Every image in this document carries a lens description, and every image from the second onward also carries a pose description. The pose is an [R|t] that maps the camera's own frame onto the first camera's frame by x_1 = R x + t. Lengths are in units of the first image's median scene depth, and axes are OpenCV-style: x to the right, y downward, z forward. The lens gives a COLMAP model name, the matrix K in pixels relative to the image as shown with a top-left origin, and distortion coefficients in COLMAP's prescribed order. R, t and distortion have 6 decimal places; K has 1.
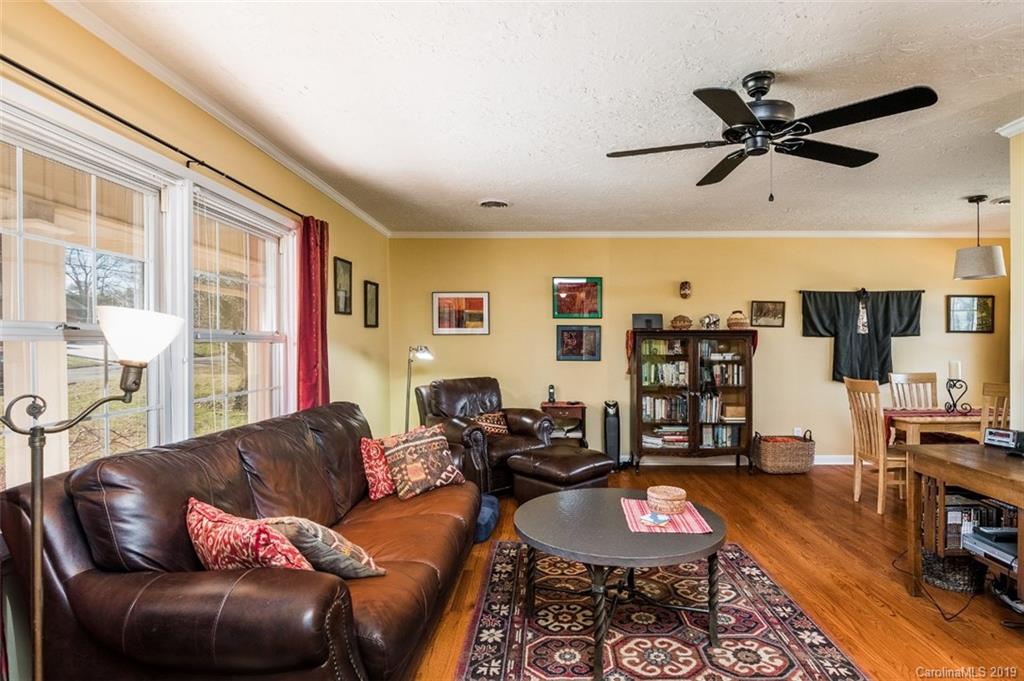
lens RADIAL K [[541.3, 0, 512.0], [0, 541.3, 340.5], [0, 0, 1]] dist [0.001099, -0.001056]
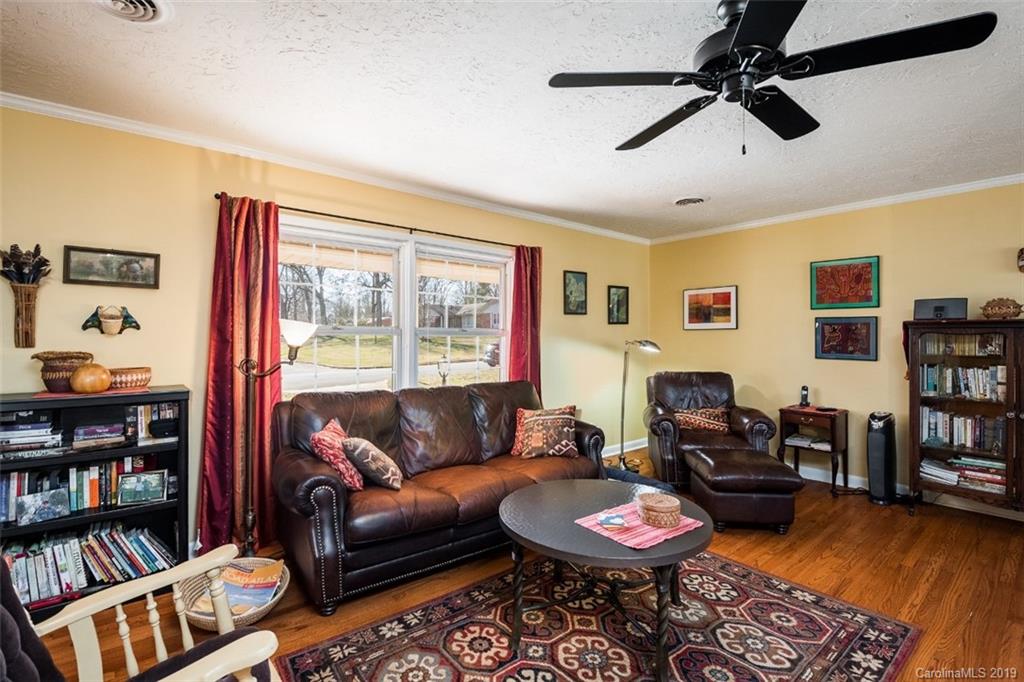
lens RADIAL K [[471.6, 0, 515.8], [0, 471.6, 330.3], [0, 0, 1]] dist [0.021350, -0.025169]
pose [[0.642446, -0.008841, -0.766280, 0.378596], [-0.000118, 0.999932, -0.011636, 0.000854], [0.766331, 0.007566, 0.642401, 0.153745]]
